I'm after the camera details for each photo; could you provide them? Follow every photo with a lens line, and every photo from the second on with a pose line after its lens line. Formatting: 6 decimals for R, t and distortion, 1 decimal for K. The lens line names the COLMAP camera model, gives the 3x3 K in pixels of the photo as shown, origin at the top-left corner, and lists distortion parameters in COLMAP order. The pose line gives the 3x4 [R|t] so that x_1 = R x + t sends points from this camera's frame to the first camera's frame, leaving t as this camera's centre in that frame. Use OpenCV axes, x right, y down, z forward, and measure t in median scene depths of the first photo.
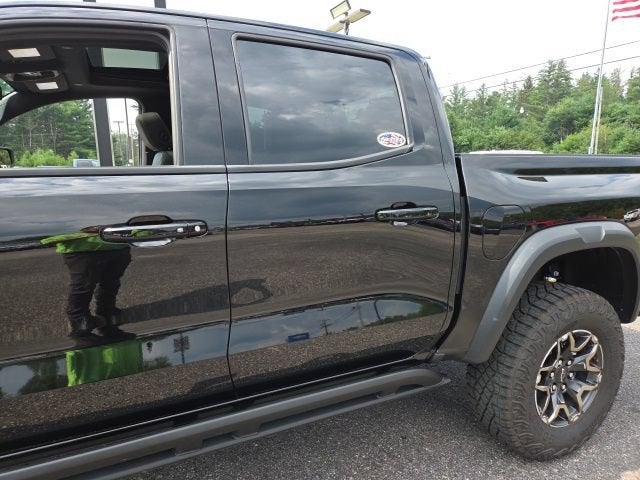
lens RADIAL K [[429.1, 0, 313.9], [0, 429.1, 244.4], [0, 0, 1]] dist [0.067824, -0.053653]
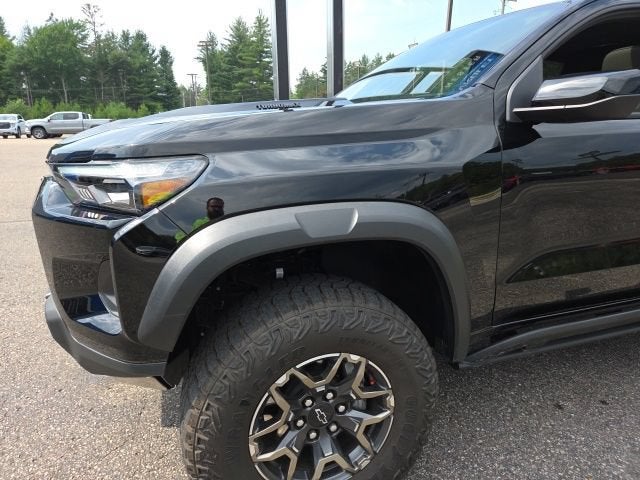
lens RADIAL K [[431.3, 0, 322.6], [0, 431.3, 233.0], [0, 0, 1]] dist [0.065712, -0.059687]
pose [[0.995244, 0.024926, -0.094175, -0.816300], [-0.017515, 0.996743, 0.078717, 0.068198], [0.095831, -0.076693, 0.992439, -0.310905]]
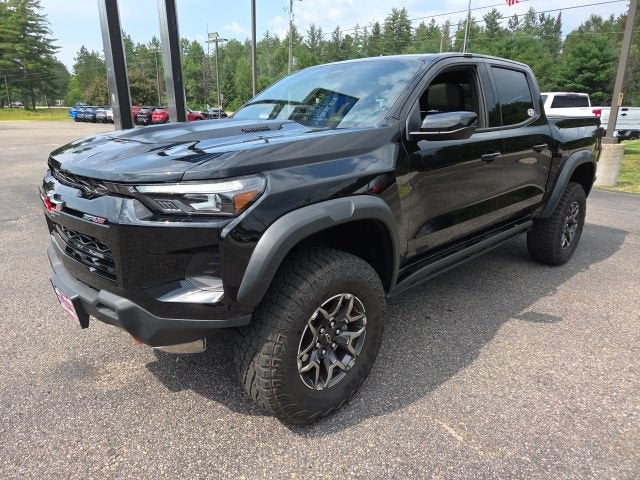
lens RADIAL K [[428.0, 0, 318.4], [0, 428.0, 236.9], [0, 0, 1]] dist [0.071956, -0.059495]
pose [[0.945596, -0.086097, 0.313744, -1.176792], [0.050024, 0.991357, 0.121277, 0.042686], [-0.321474, -0.098984, 0.941731, -0.576474]]
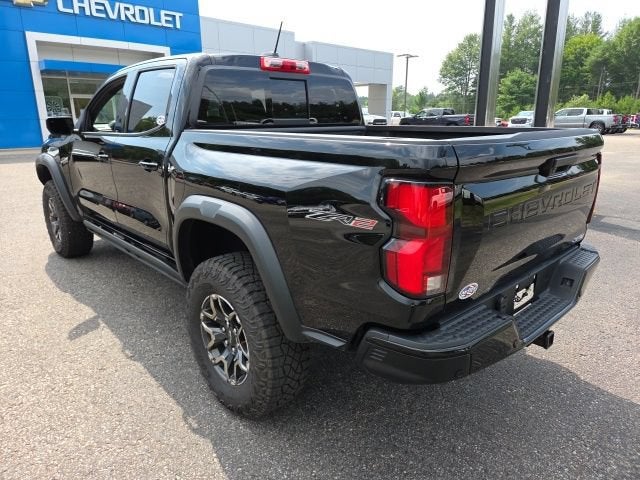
lens RADIAL K [[428.0, 0, 318.4], [0, 428.0, 236.9], [0, 0, 1]] dist [0.071956, -0.059495]
pose [[0.298429, 0.257984, -0.918904, 1.513484], [-0.162929, 0.962414, 0.217286, -0.208127], [0.940422, 0.084871, 0.329246, 0.803109]]
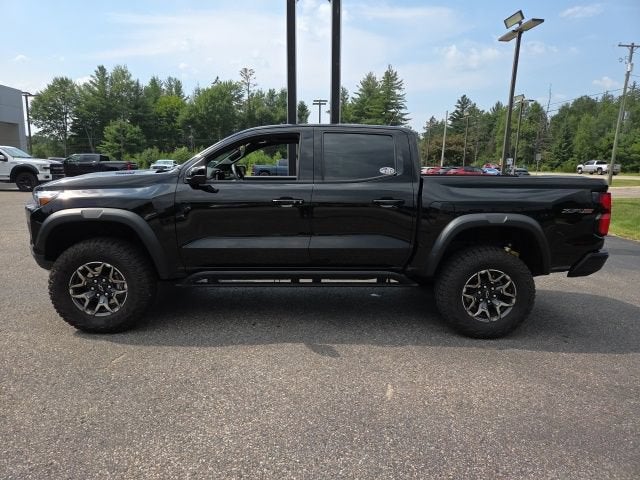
lens RADIAL K [[430.7, 0, 320.0], [0, 430.7, 240.0], [0, 0, 1]] dist [0.070081, -0.064310]
pose [[0.920733, 0.082952, -0.381274, 0.580629], [-0.085932, 0.996258, 0.009234, 0.106493], [0.380613, 0.024262, 0.924416, -0.977224]]
